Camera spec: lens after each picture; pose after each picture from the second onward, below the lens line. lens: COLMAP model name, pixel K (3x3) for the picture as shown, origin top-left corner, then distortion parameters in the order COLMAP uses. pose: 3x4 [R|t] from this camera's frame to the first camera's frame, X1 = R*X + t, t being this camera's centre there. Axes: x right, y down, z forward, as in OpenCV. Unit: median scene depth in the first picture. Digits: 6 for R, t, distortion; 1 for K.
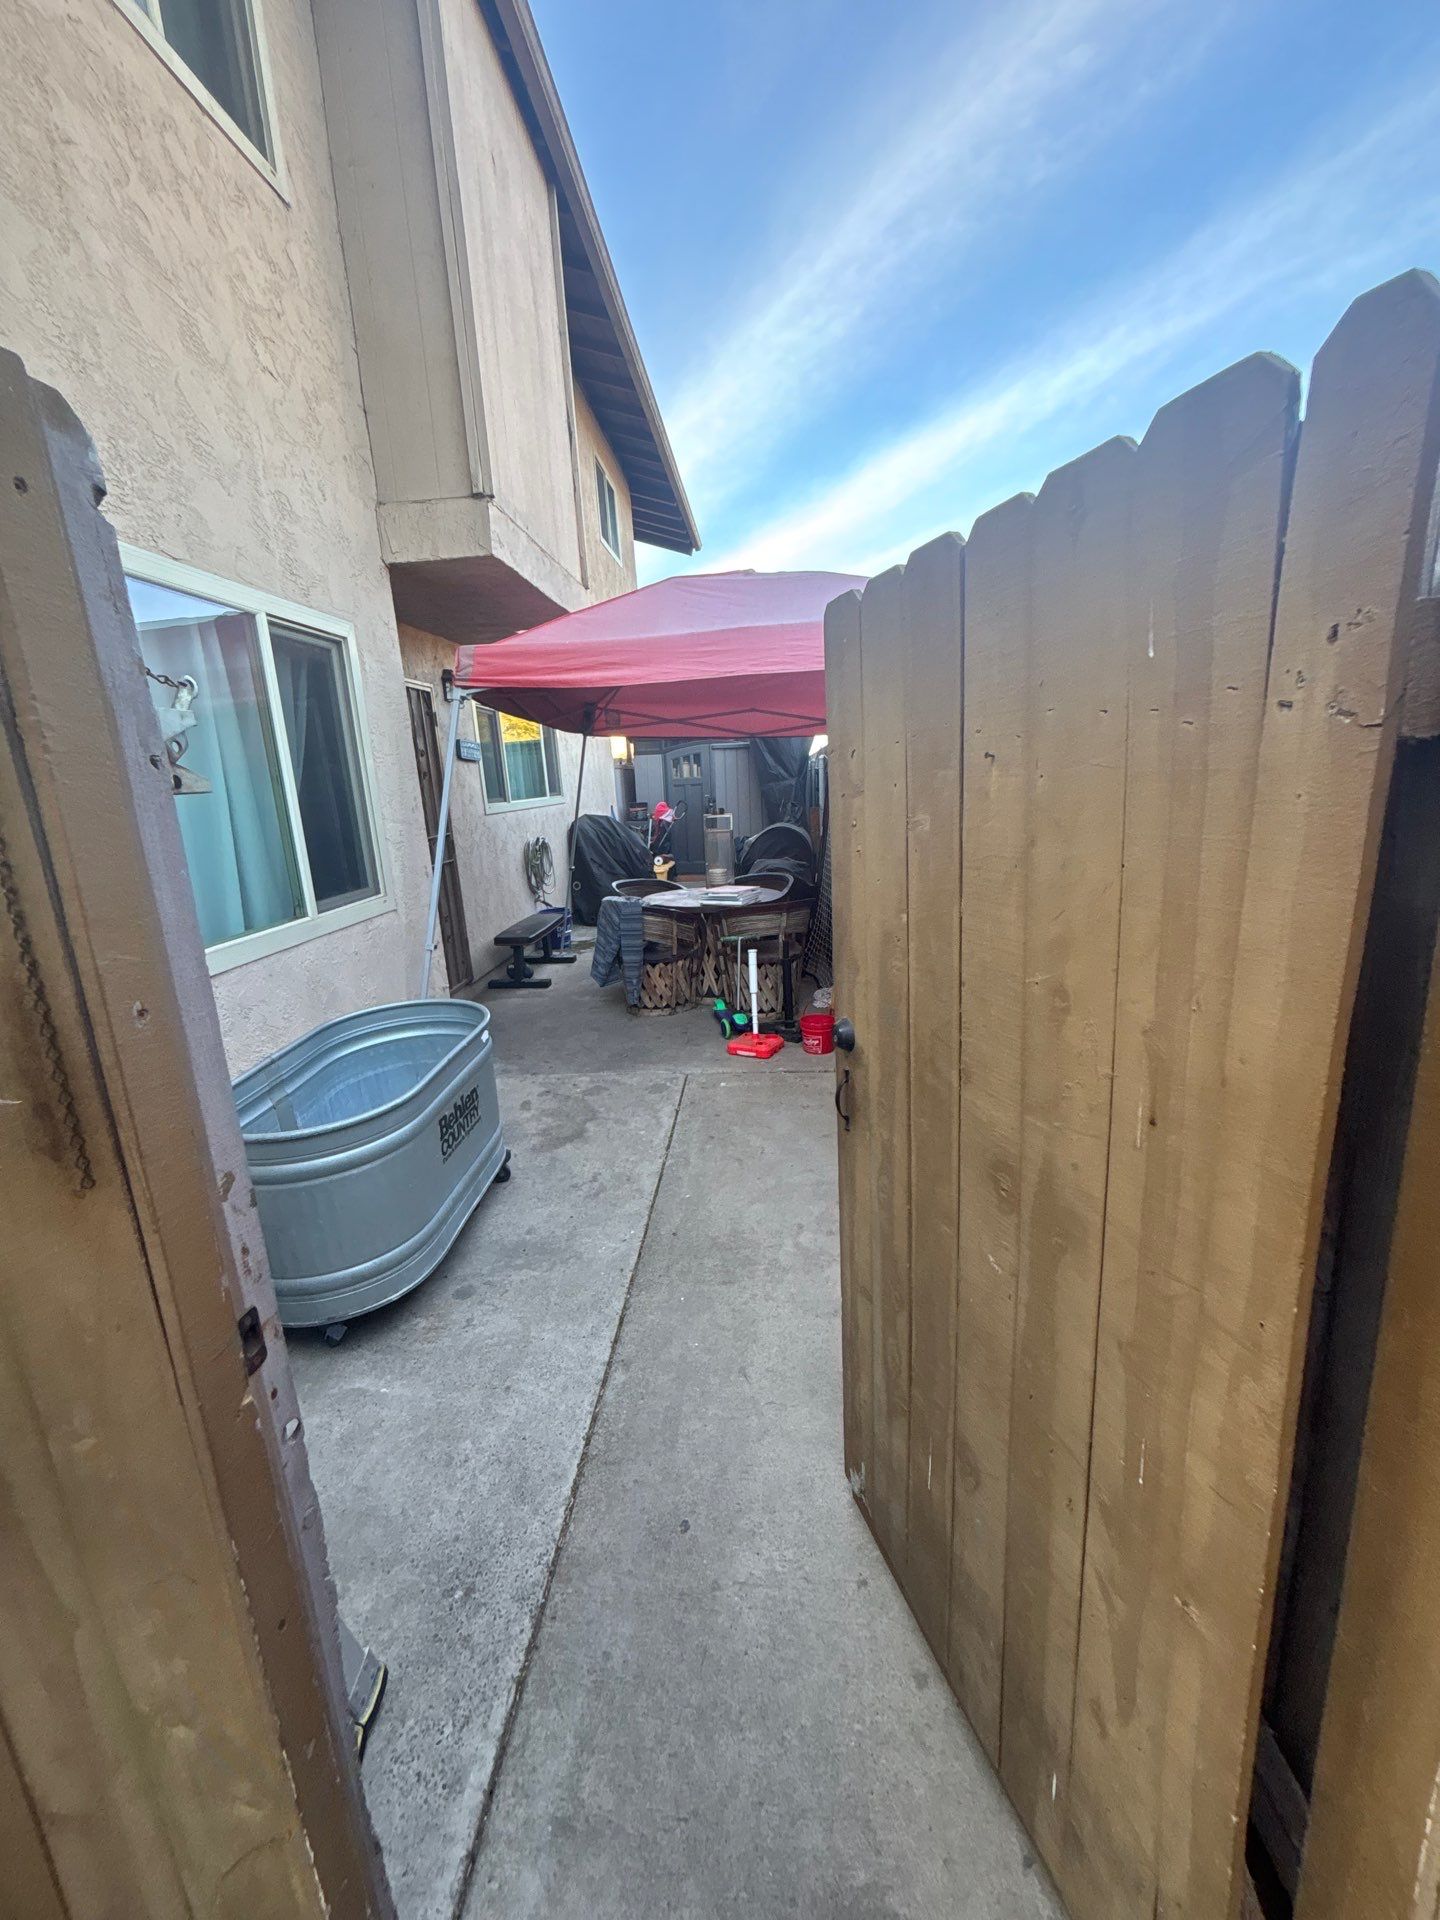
lens RADIAL K [[763.6, 0, 719.4], [0, 763.6, 961.6], [0, 0, 1]] dist [0.001246, -0.011282]
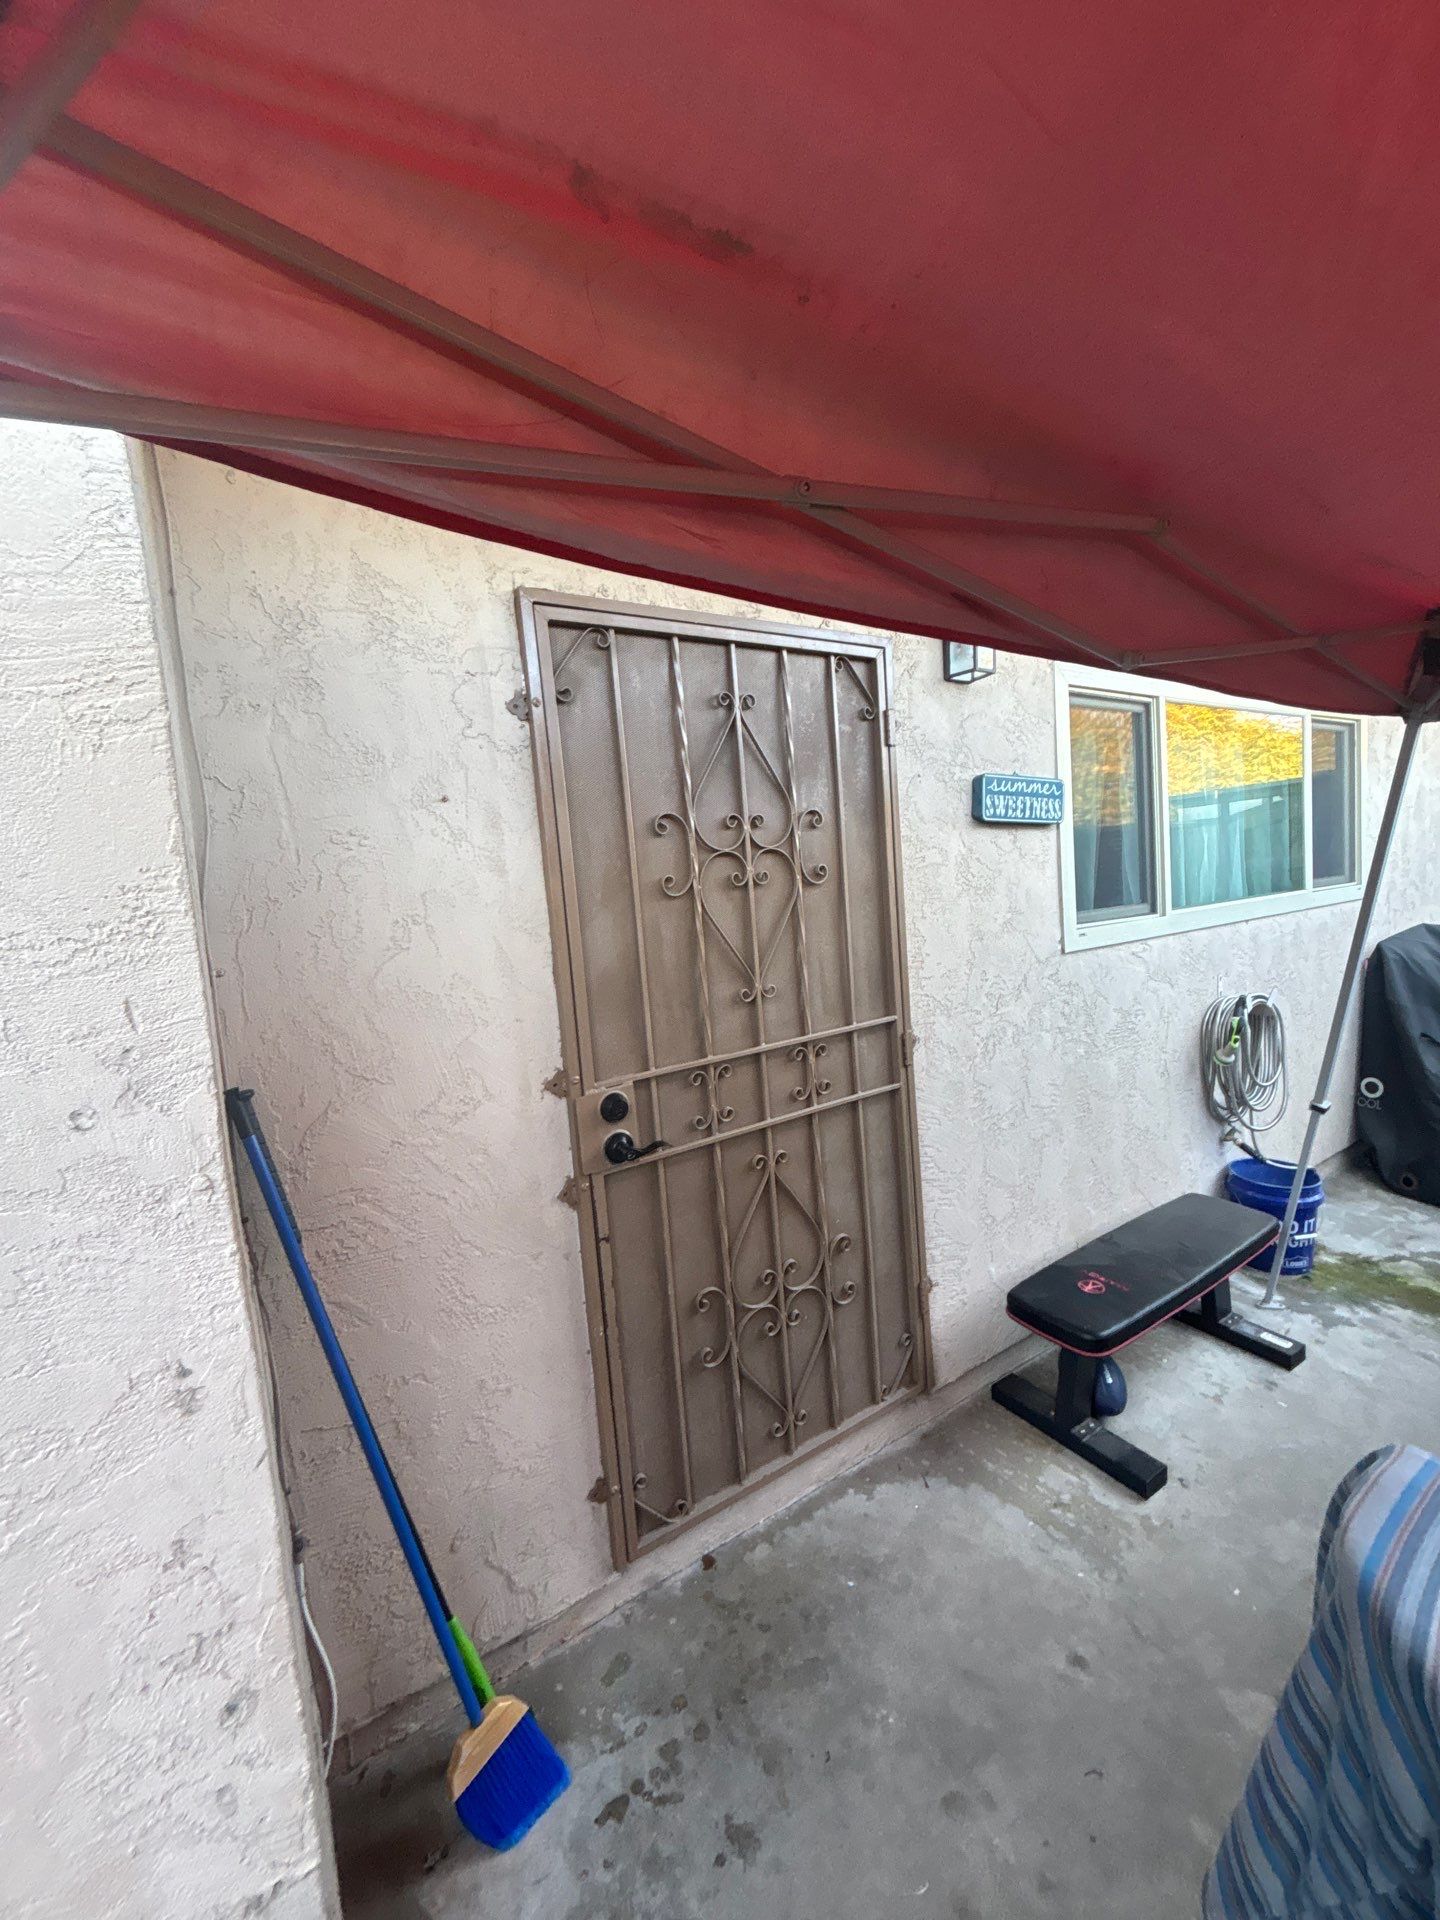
lens RADIAL K [[763.6, 0, 719.4], [0, 763.6, 961.6], [0, 0, 1]] dist [0.001246, -0.011282]
pose [[0.589634, 0.092154, -0.802396, -0.079551], [-0.151913, 0.988392, 0.001884, -0.143197], [0.793256, 0.120784, 0.596789, 0.545871]]
